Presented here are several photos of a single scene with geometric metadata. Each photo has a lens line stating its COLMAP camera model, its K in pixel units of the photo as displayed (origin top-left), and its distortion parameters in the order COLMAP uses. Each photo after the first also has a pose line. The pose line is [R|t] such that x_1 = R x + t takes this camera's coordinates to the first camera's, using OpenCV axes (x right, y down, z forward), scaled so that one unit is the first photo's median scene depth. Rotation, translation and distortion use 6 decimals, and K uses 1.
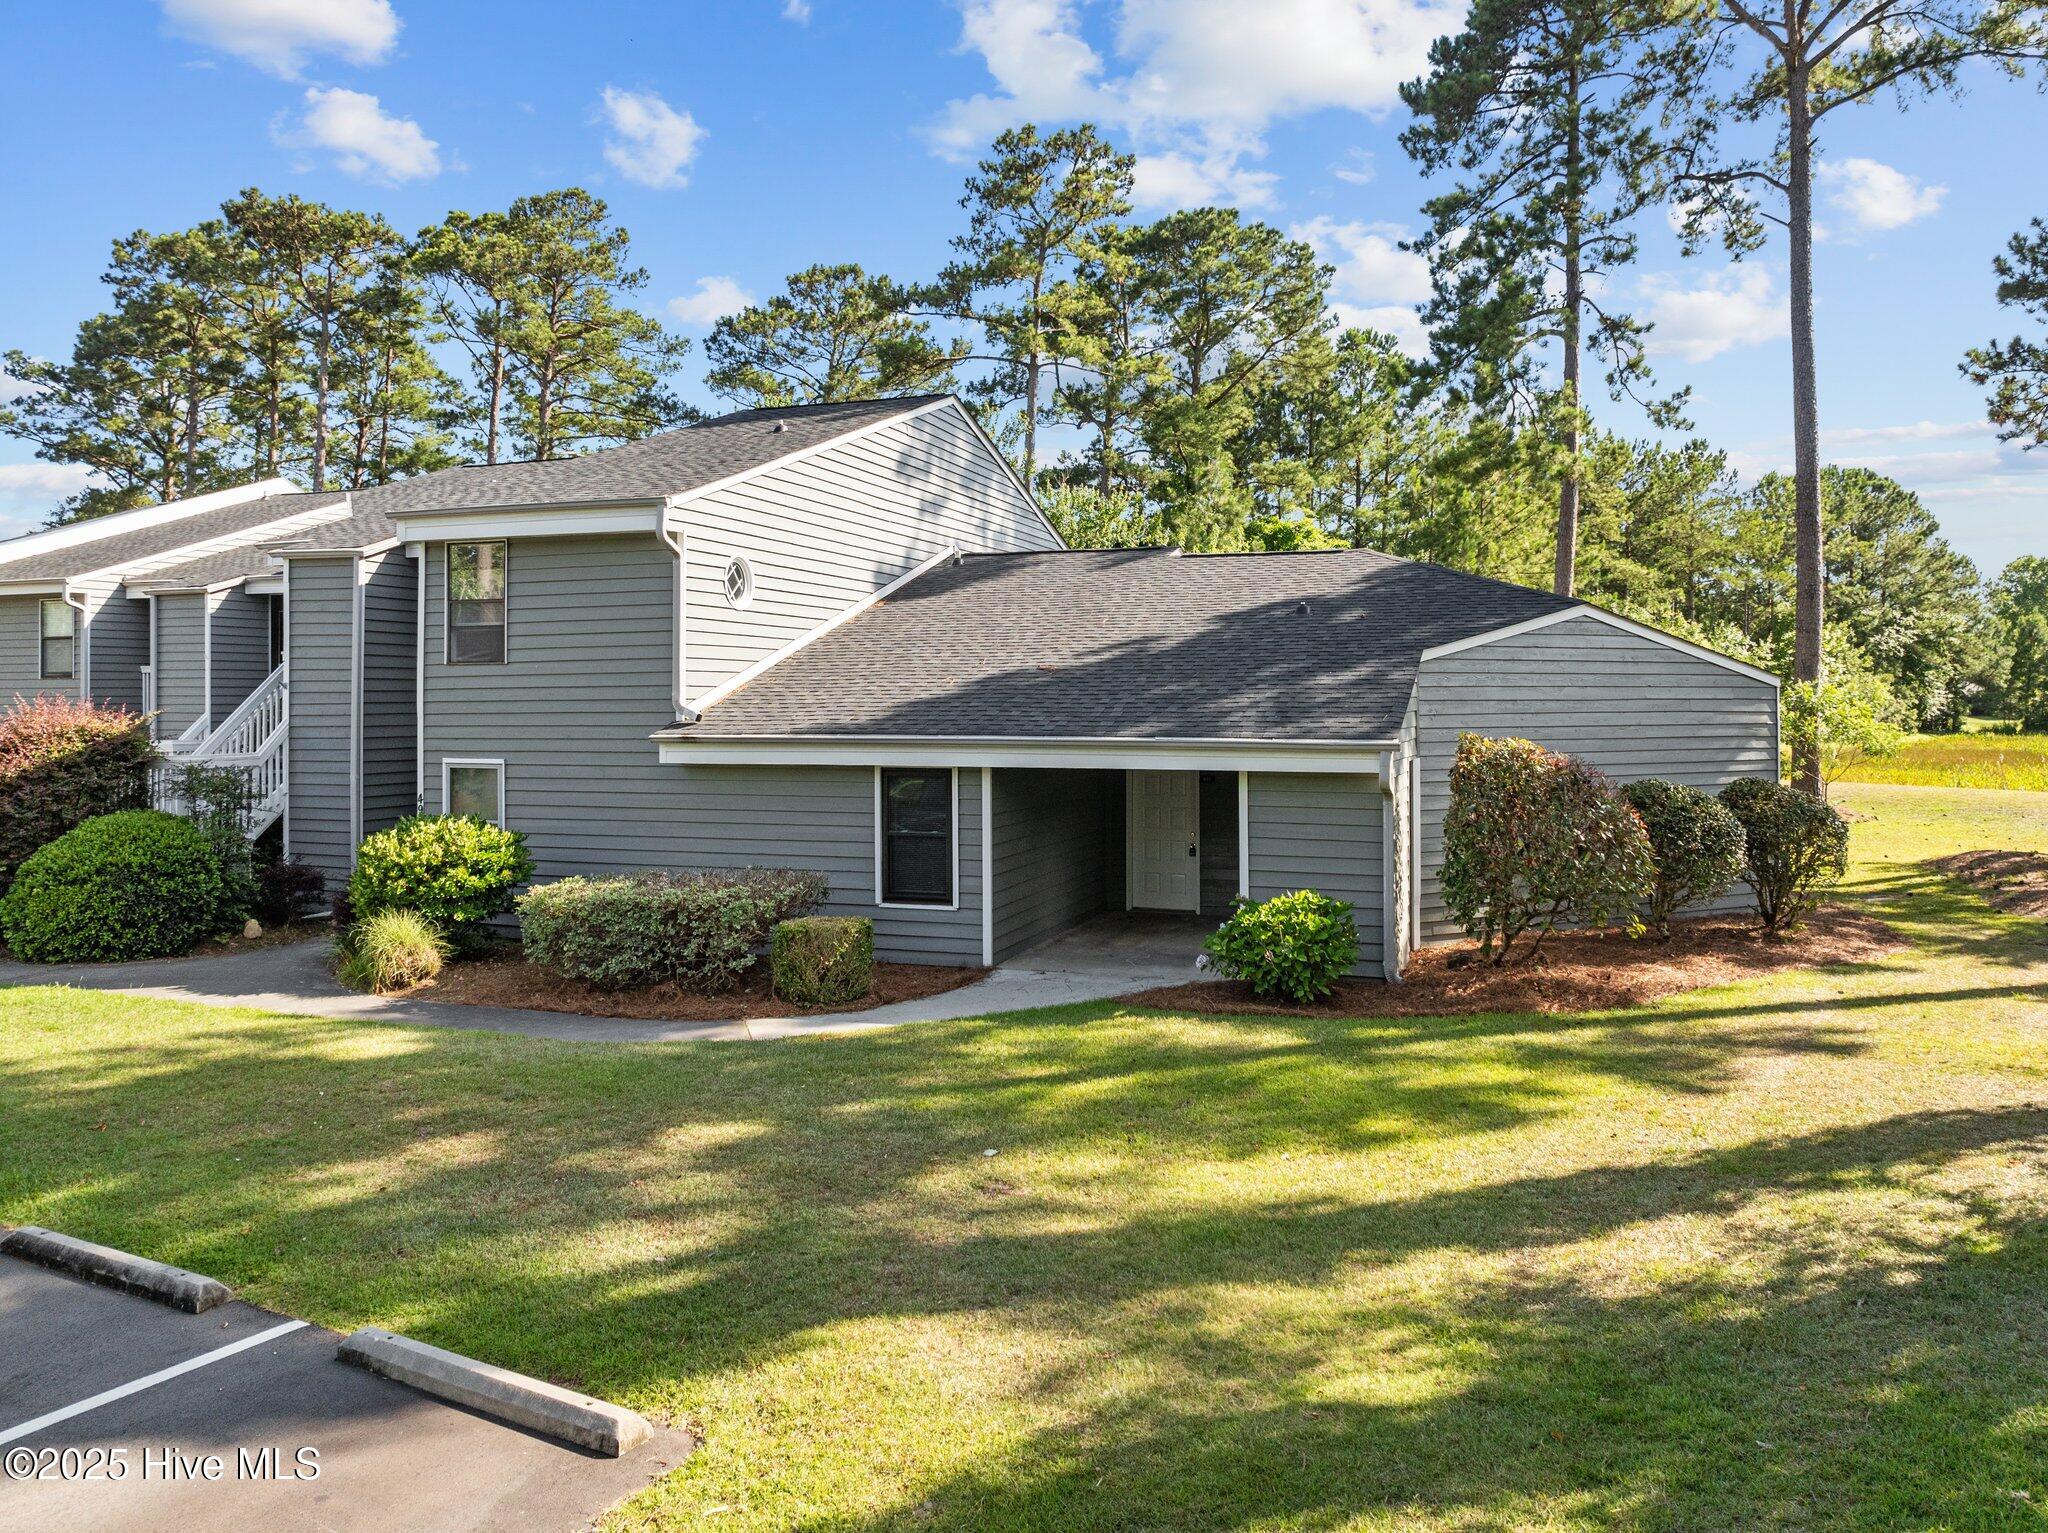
lens RADIAL K [[1500.7, 0, 1020.9], [0, 1500.7, 757.3], [0, 0, 1]] dist [-0.052027, -0.001794]
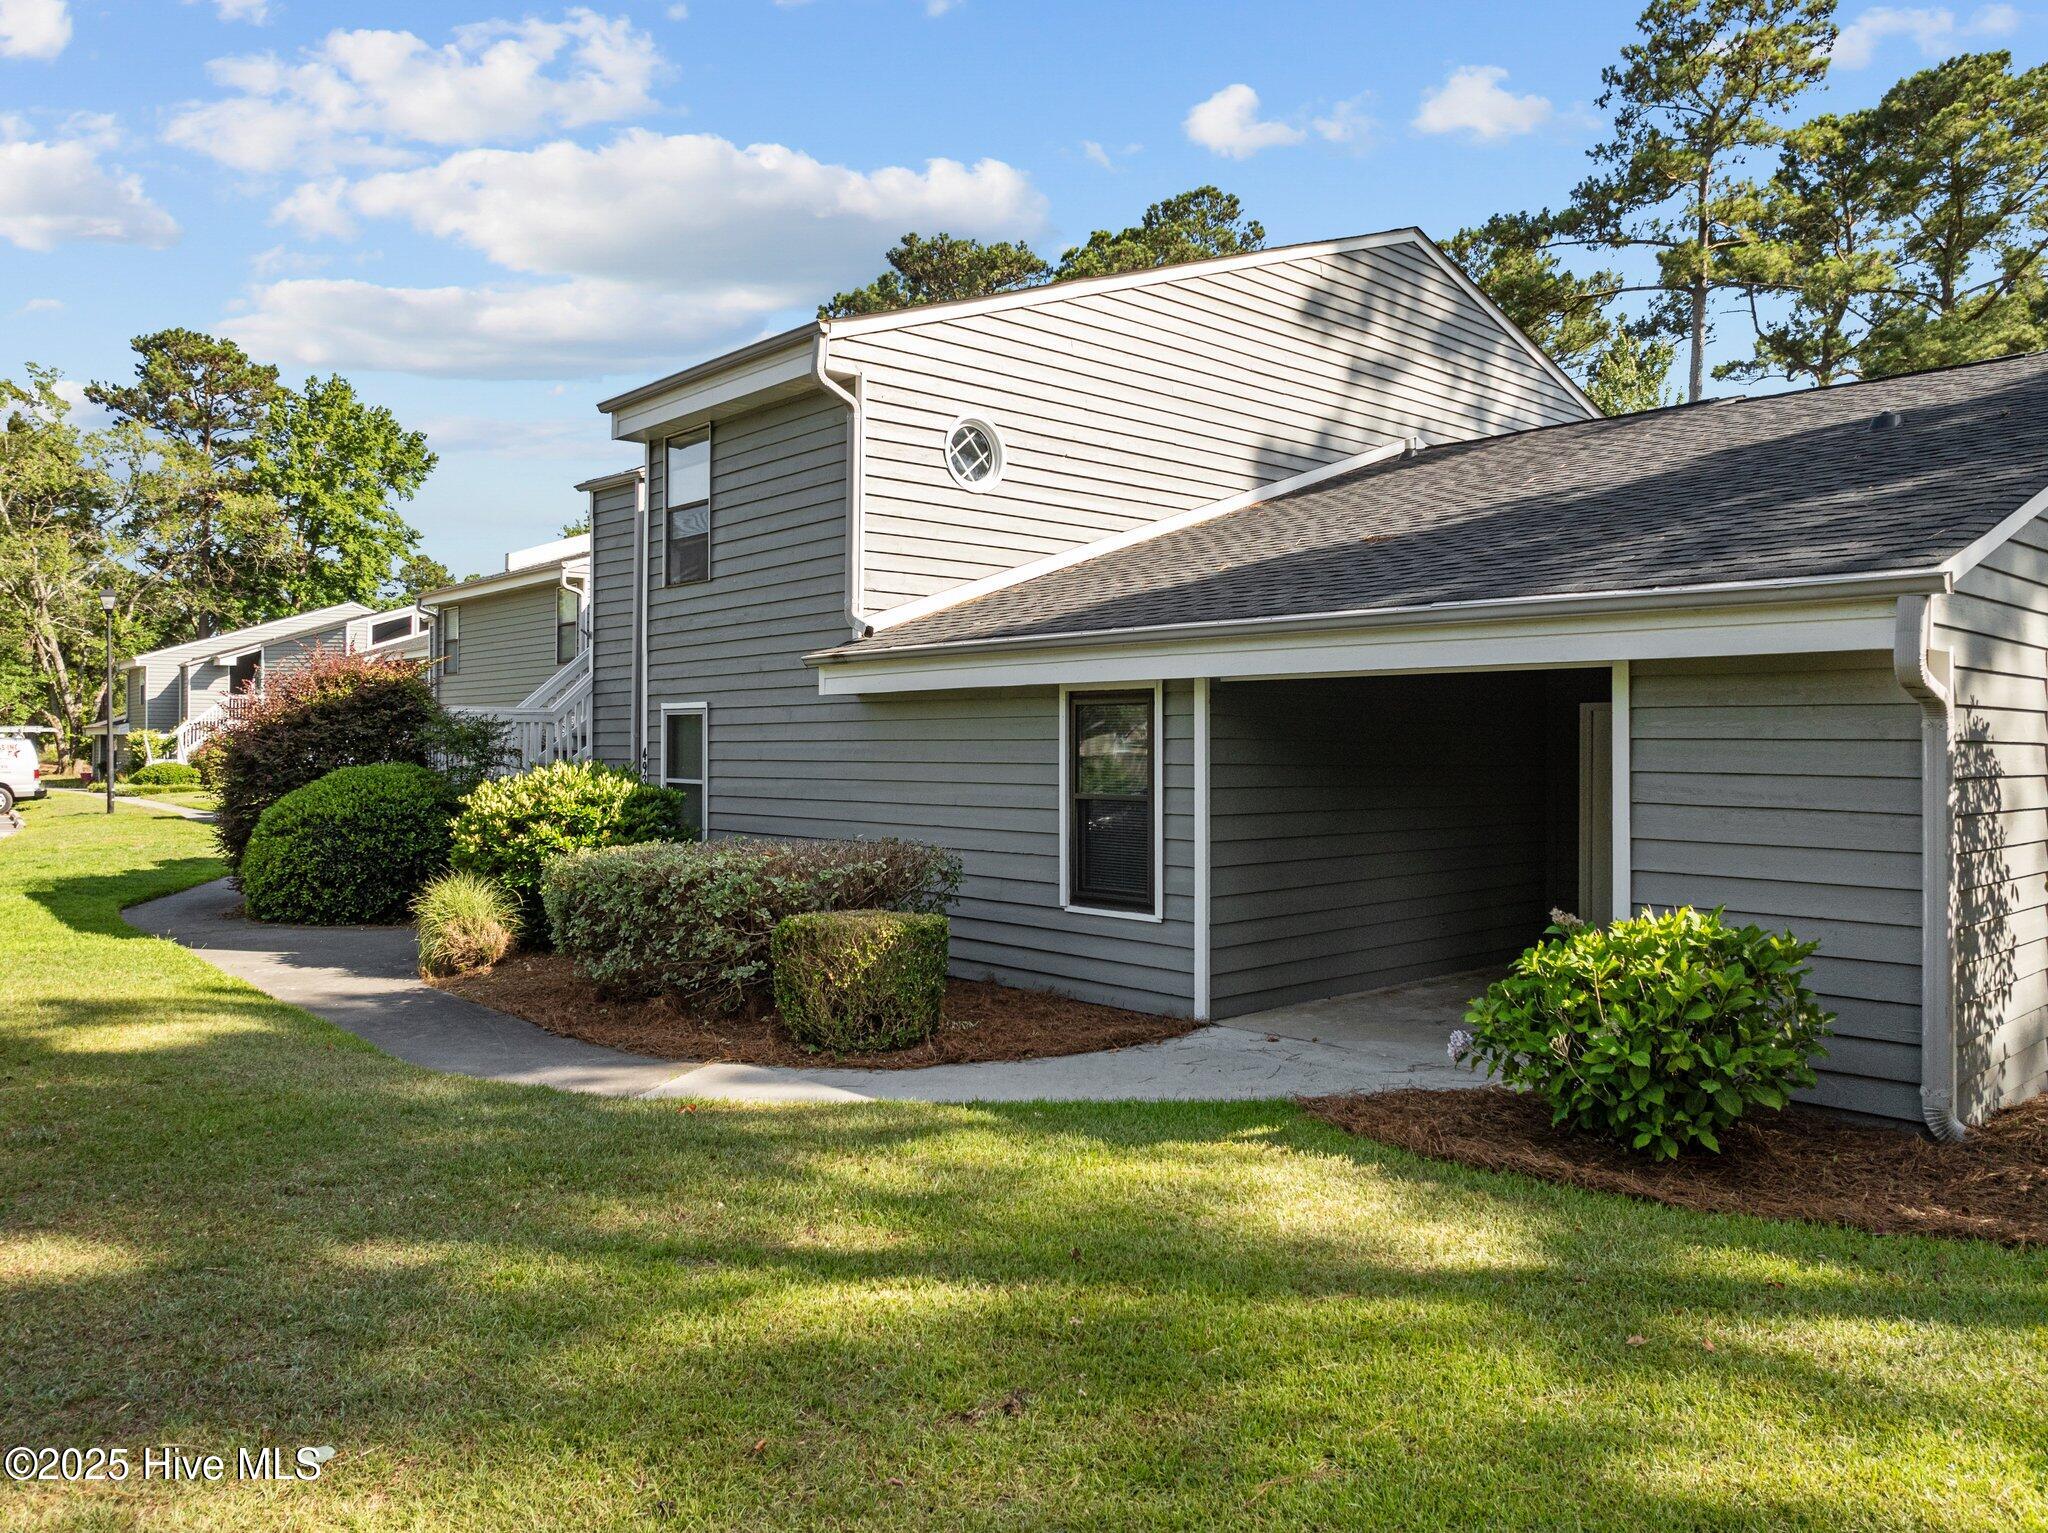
lens RADIAL K [[1458.2, 0, 1023.7], [0, 1458.2, 768.9], [0, 0, 1]] dist [-0.066207, 0.038051]
pose [[0.874734, 0.011958, -0.484457, 0.117521], [-0.023550, 0.999563, -0.017848, 0.031465], [0.484032, 0.027022, 0.874633, 0.277458]]
